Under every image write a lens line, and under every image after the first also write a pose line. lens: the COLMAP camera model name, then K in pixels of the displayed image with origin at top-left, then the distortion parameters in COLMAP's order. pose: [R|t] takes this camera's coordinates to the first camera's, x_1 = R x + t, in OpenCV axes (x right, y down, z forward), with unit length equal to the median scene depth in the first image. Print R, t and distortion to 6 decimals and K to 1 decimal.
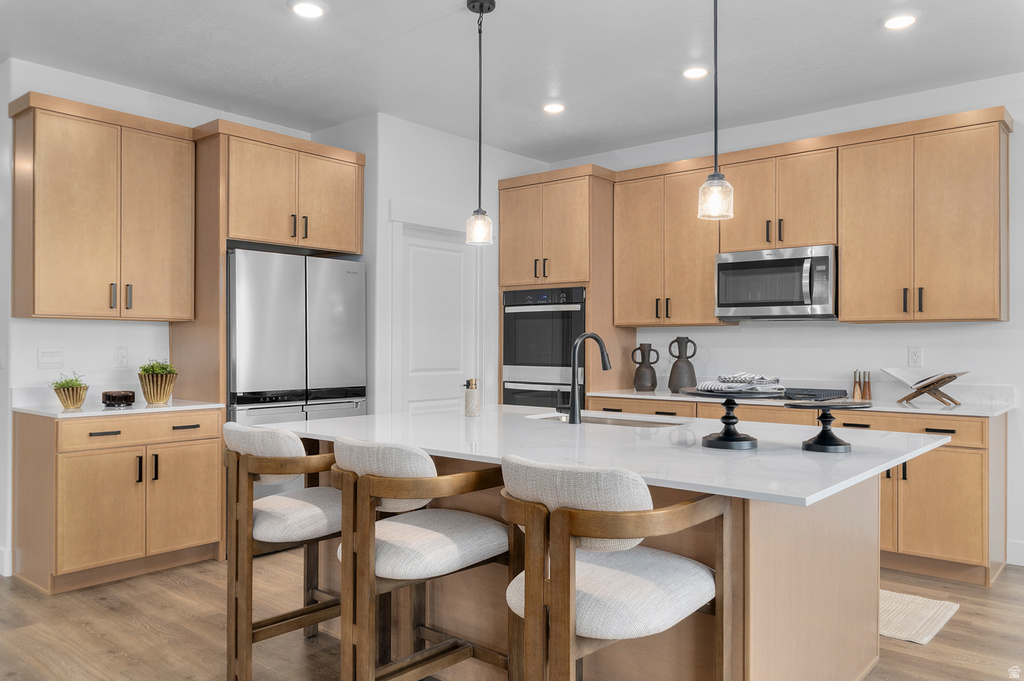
lens RADIAL K [[760.1, 0, 514.2], [0, 760.1, 343.7], [0, 0, 1]] dist [0.008180, 0.007735]
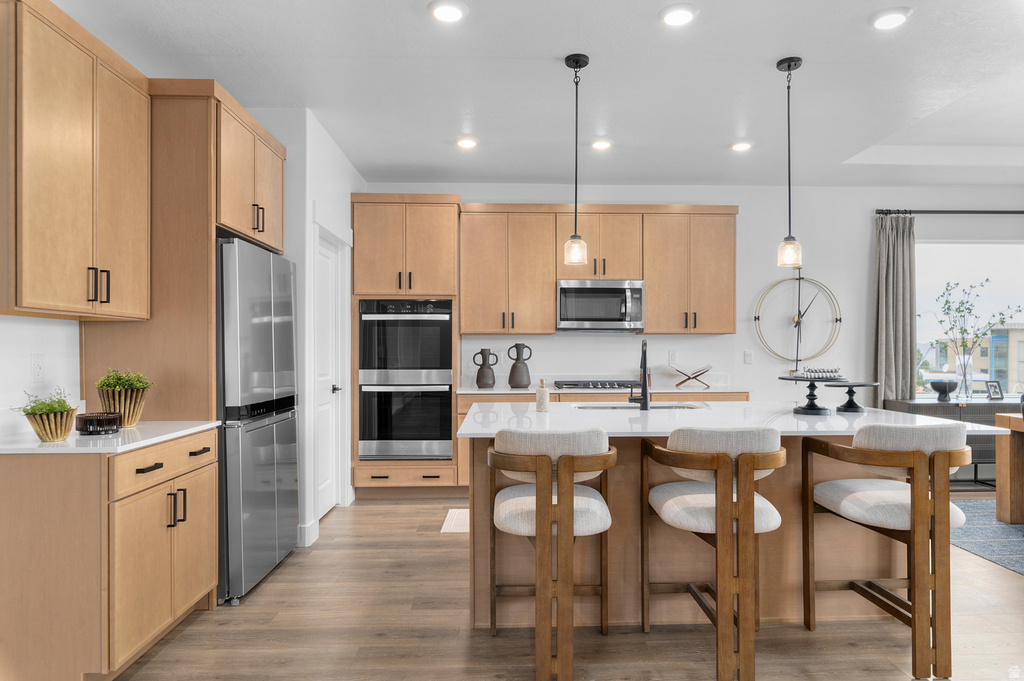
lens RADIAL K [[654.2, 0, 521.9], [0, 654.2, 349.3], [0, 0, 1]] dist [-0.000599, 0.000421]
pose [[0.735295, -0.001888, 0.677744, -0.535583], [0.002200, 0.999998, 0.000398, 0.000402], [-0.677743, 0.001198, 0.735298, 0.208804]]
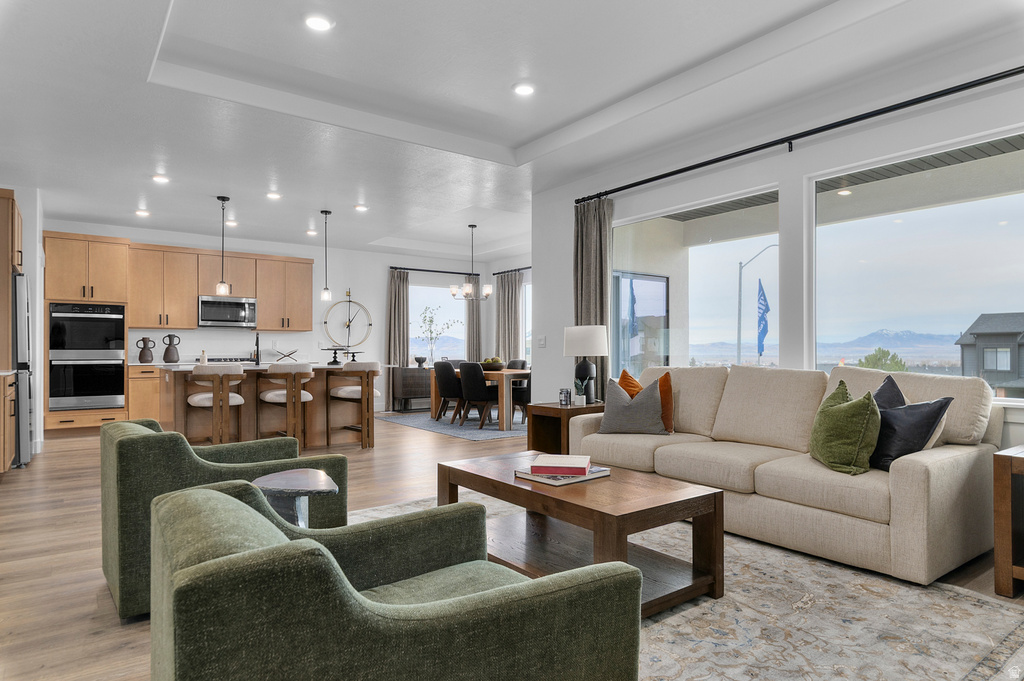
lens RADIAL K [[600.5, 0, 522.8], [0, 600.5, 346.8], [0, 0, 1]] dist [0.008500, -0.002706]
pose [[0.218072, 0.002465, 0.975930, -1.168000], [-0.000696, 0.999997, -0.002370, 0.027979], [-0.975932, -0.000162, 0.218073, -0.251809]]
